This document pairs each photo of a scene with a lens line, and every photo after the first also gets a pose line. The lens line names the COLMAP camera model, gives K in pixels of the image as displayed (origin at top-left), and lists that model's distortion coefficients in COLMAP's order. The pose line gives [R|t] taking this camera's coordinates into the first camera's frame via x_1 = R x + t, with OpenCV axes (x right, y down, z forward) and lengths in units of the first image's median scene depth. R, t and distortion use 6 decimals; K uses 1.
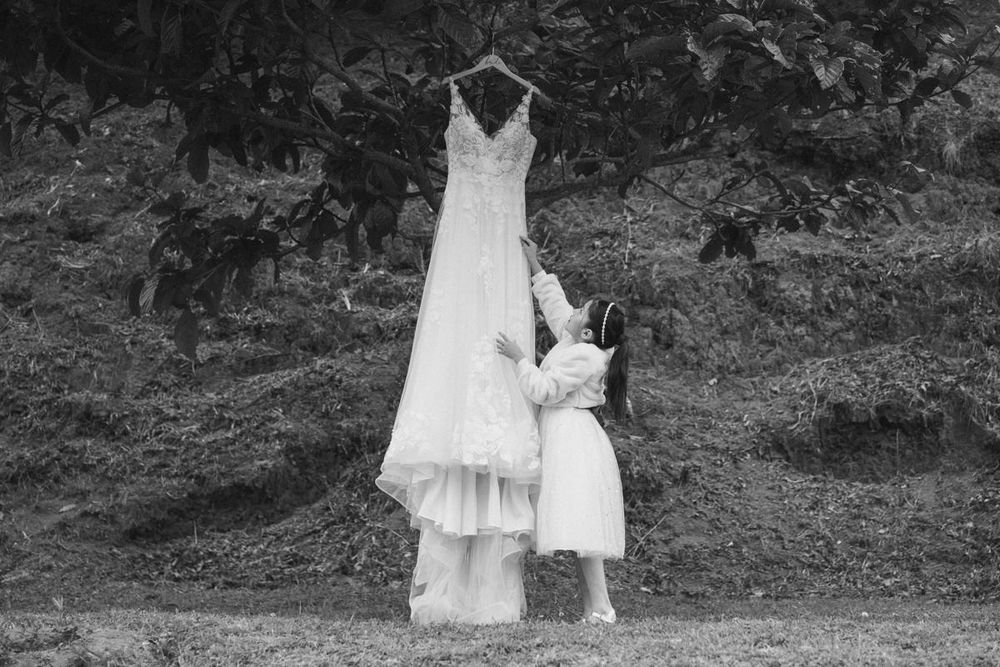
lens RADIAL K [[1894.7, 0, 482.9], [0, 1894.7, 314.1], [0, 0, 1]] dist [0.032013, -0.257114]
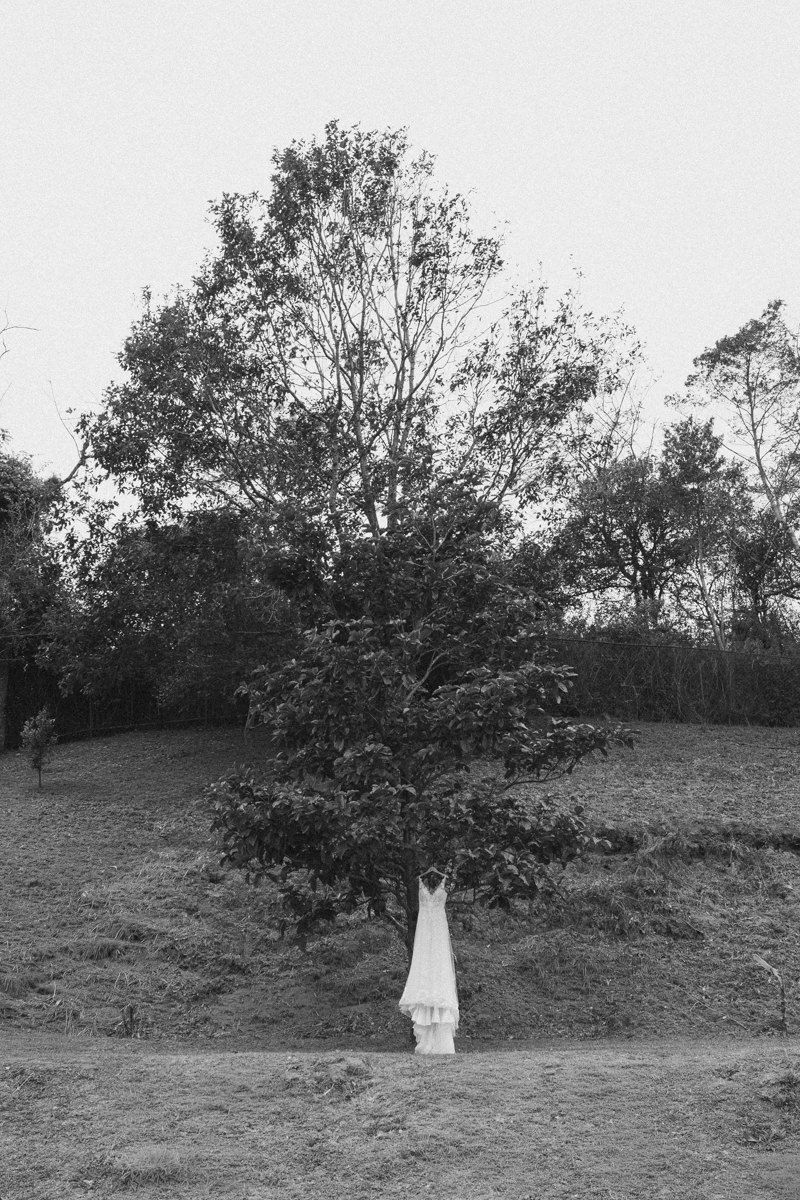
lens RADIAL K [[1477.5, 0, 400.0], [0, 1477.5, 600.0], [0, 0, 1]] dist [-0.102056, 0.007518]
pose [[0.995092, 0.013904, 0.097970, -0.187477], [-0.001305, 0.991836, -0.127509, -0.169842], [-0.098943, 0.126756, 0.986987, -0.924279]]
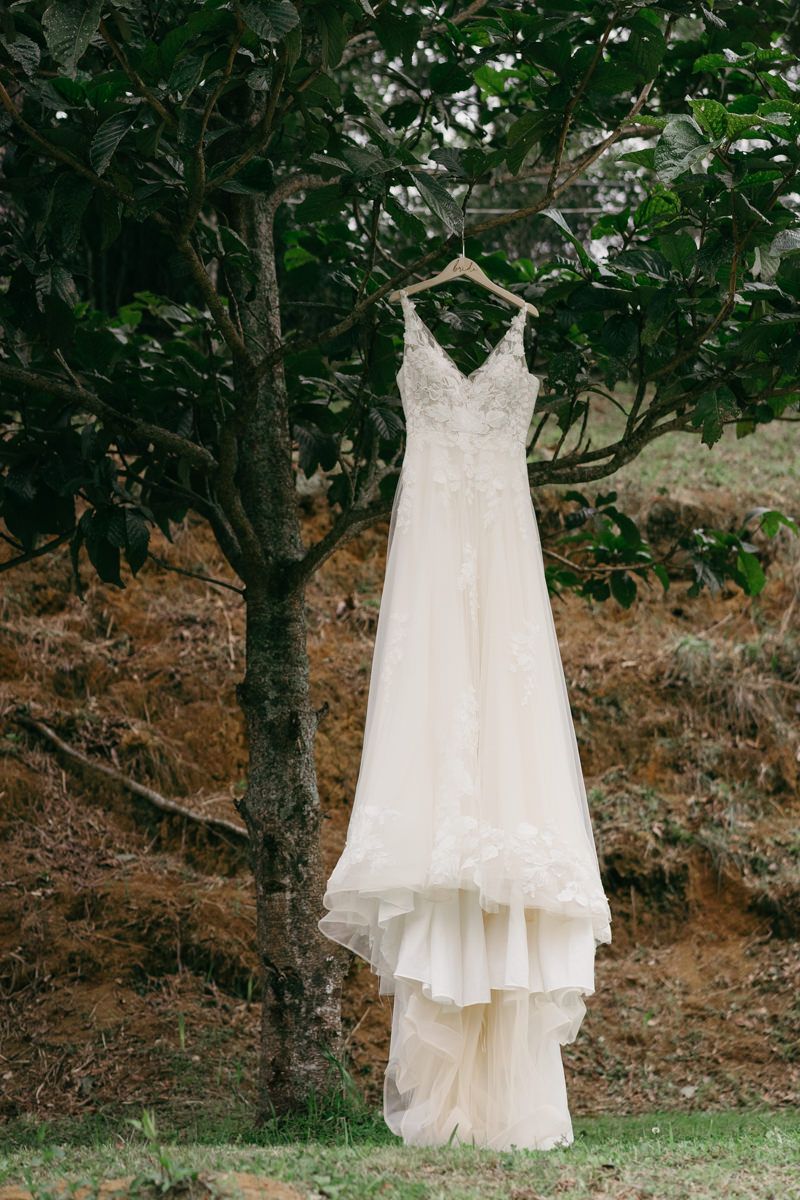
lens RADIAL K [[2273.7, 0, 404.4], [0, 2273.7, 542.3], [0, 0, 1]] dist [0.032013, -0.257114]
pose [[0.938239, 0.049975, 0.342359, -0.177102], [-0.009198, 0.992766, -0.119709, 0.034142], [-0.345865, 0.109166, 0.931912, 0.182826]]
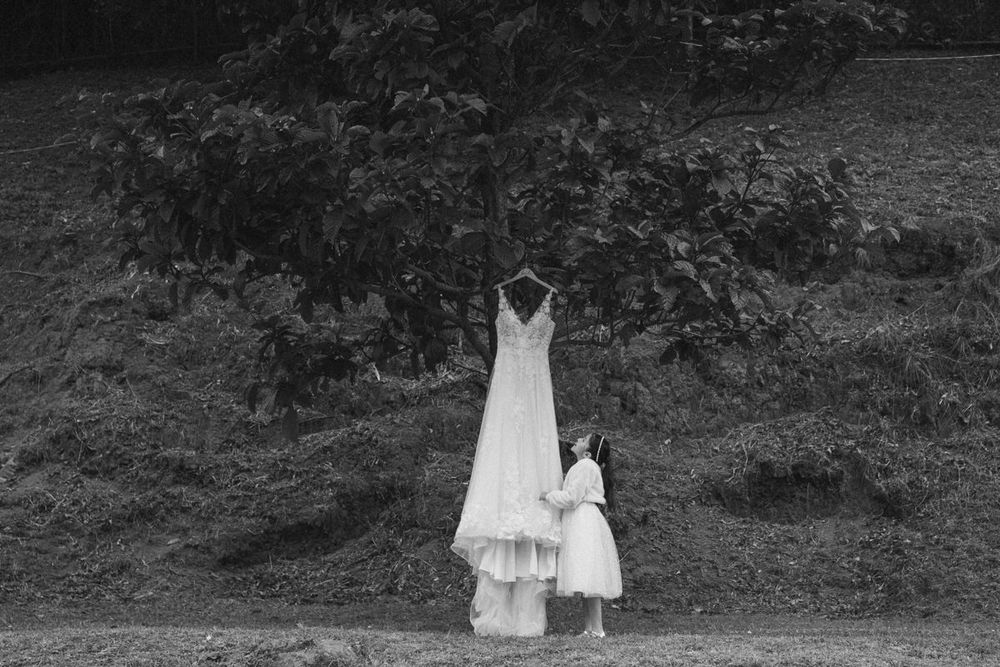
lens RADIAL K [[2280.6, 0, 474.9], [0, 2280.6, 384.3], [0, 0, 1]] dist [0.012402, 0.430334]
pose [[0.999361, 0.007523, 0.034940, -0.064692], [-0.009645, 0.998093, 0.060978, -0.099611], [-0.034414, -0.061276, 0.997527, -0.546089]]
